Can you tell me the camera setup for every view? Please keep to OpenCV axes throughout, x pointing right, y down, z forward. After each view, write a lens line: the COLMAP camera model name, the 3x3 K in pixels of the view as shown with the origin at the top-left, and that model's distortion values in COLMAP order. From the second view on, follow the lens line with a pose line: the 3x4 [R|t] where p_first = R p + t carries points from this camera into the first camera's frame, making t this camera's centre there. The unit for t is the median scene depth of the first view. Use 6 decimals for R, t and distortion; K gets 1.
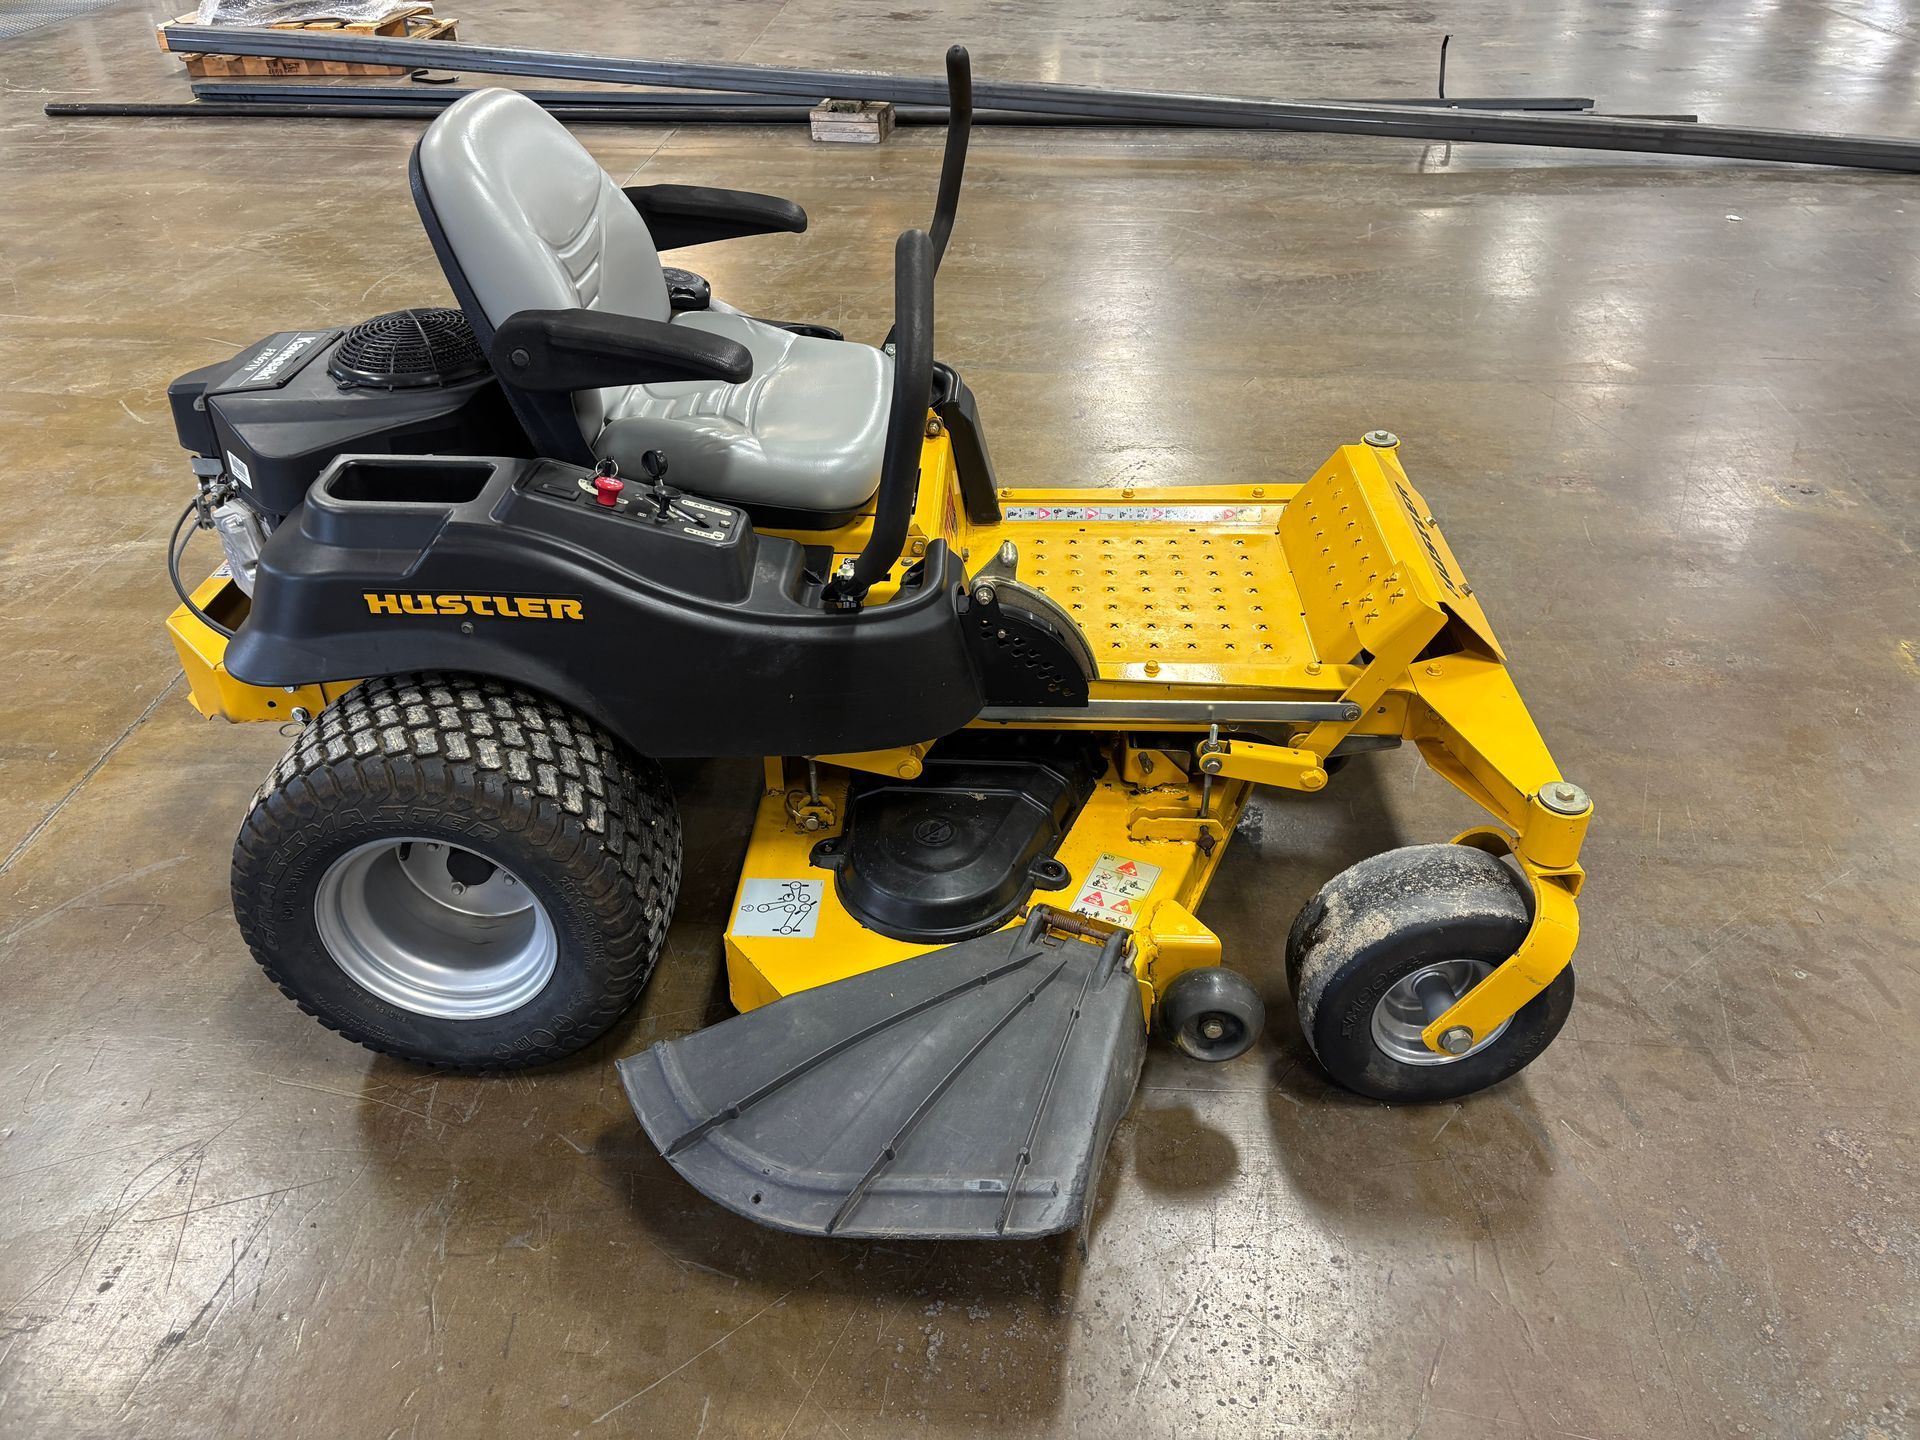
lens RADIAL K [[1424.7, 0, 957.1], [0, 1424.7, 722.4], [0, 0, 1]] dist [0.074589, -0.079702]
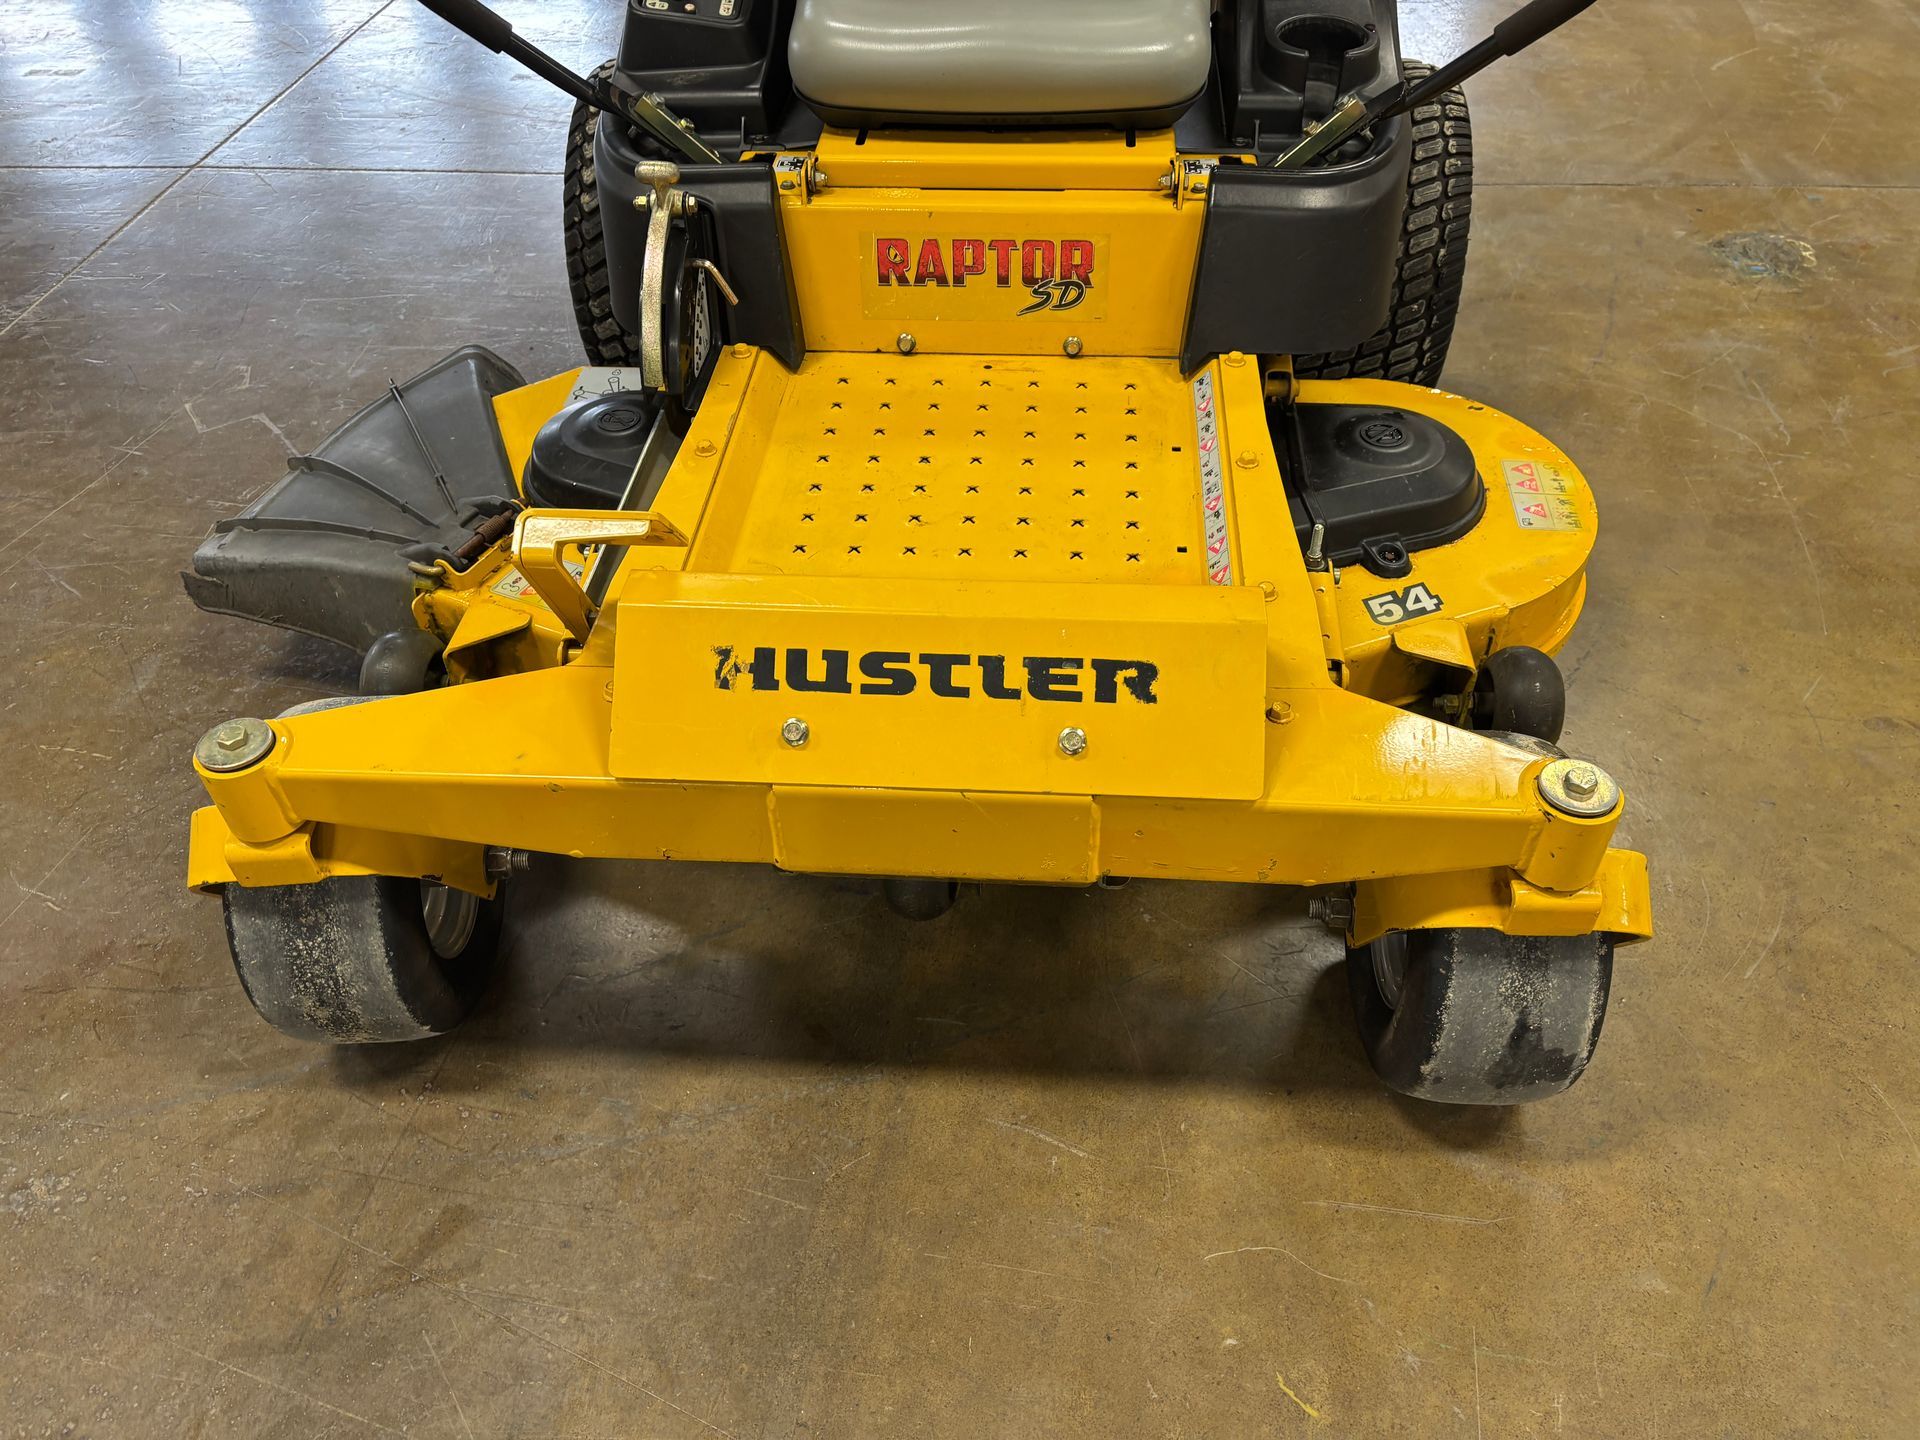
lens RADIAL K [[1443.3, 0, 958.7], [0, 1443.3, 731.3], [0, 0, 1]] dist [0.009469, 0.011871]
pose [[-0.039772, 0.685701, -0.726796, 0.874025], [-0.544267, 0.595130, 0.591264, -0.525045], [0.837969, 0.419087, 0.349535, 1.013163]]
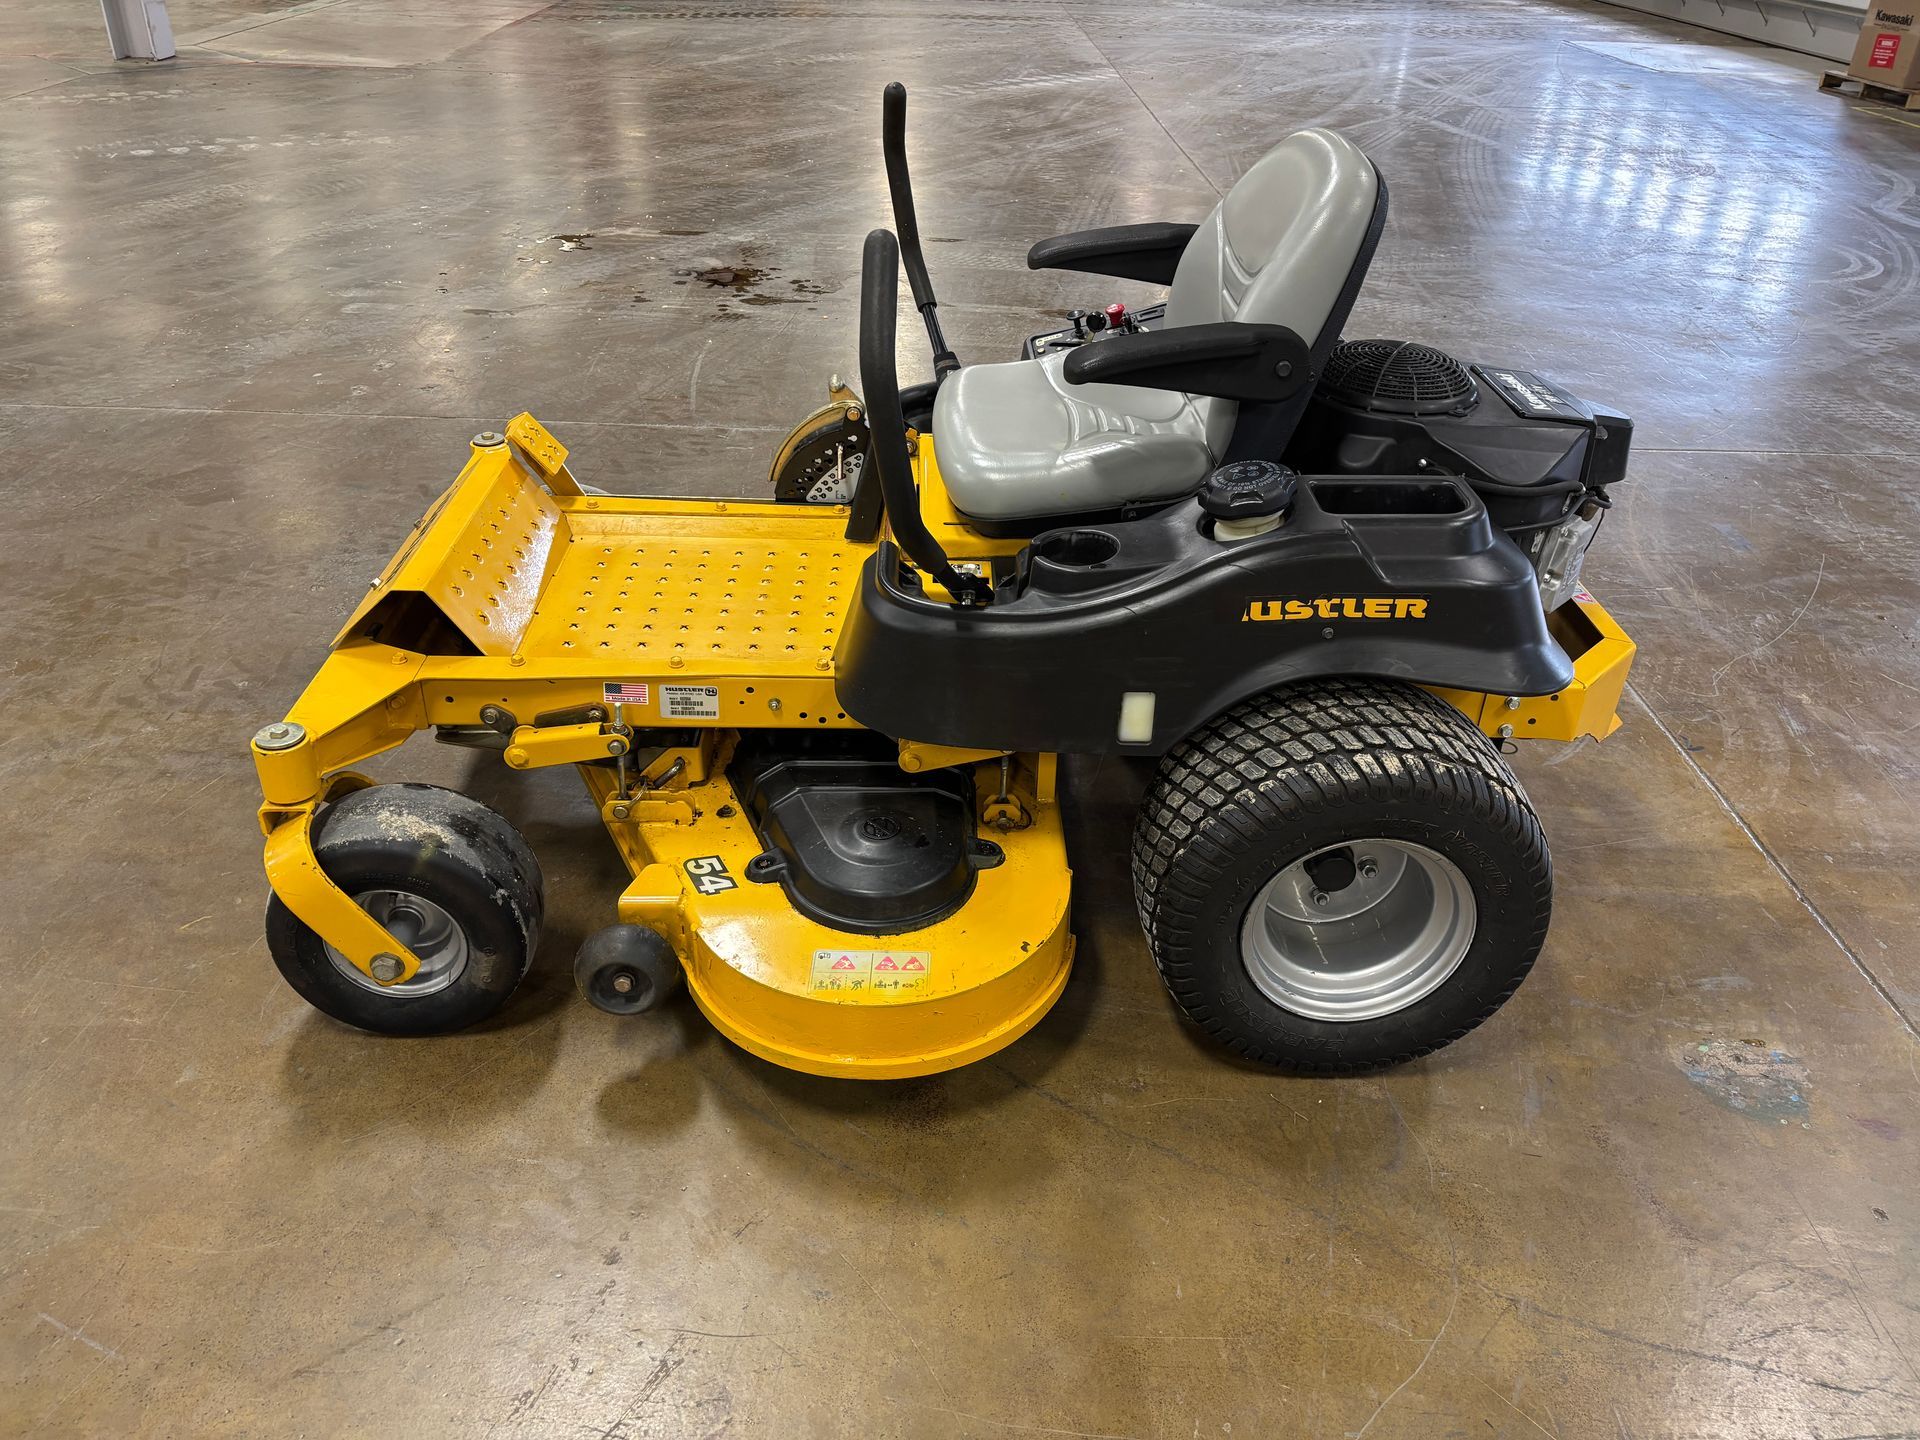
lens RADIAL K [[1442.7, 0, 974.0], [0, 1442.7, 716.5], [0, 0, 1]] dist [0.076657, -0.080551]
pose [[-0.997287, 0.015086, -0.072048, 0.009154], [-0.059459, 0.411929, 0.909274, -1.273764], [0.043396, 0.911091, -0.409915, 1.899862]]
